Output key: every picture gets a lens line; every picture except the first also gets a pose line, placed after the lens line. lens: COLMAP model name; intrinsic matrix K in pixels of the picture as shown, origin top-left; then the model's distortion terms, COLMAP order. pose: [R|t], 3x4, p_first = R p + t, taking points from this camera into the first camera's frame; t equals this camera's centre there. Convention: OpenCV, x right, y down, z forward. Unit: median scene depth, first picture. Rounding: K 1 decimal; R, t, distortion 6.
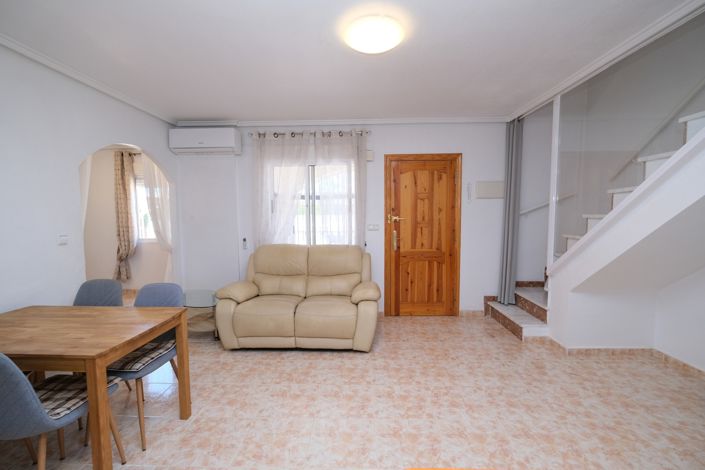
lens RADIAL K [[305.2, 0, 348.7], [0, 305.2, 237.0], [0, 0, 1]] dist [-0.003861, 0.000114]
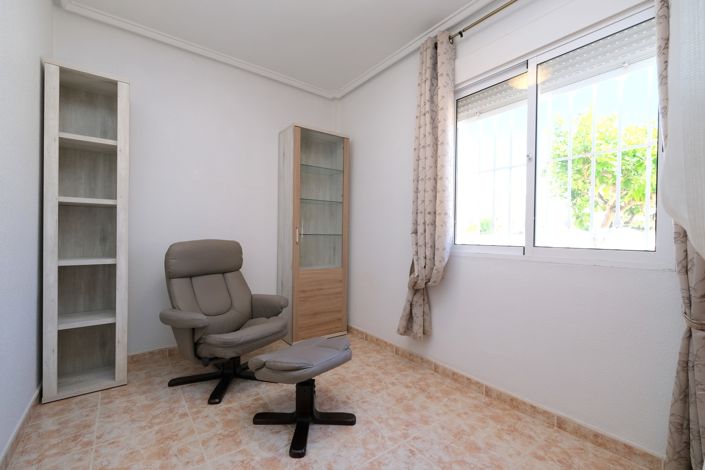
lens RADIAL K [[305.2, 0, 349.9], [0, 305.2, 235.0], [0, 0, 1]] dist [-0.003861, 0.000114]
pose [[0.618671, 0.023334, -0.785303, -0.471619], [-0.085266, 0.995649, -0.037590, 0.022141], [0.781009, 0.090216, 0.617969, 0.659699]]
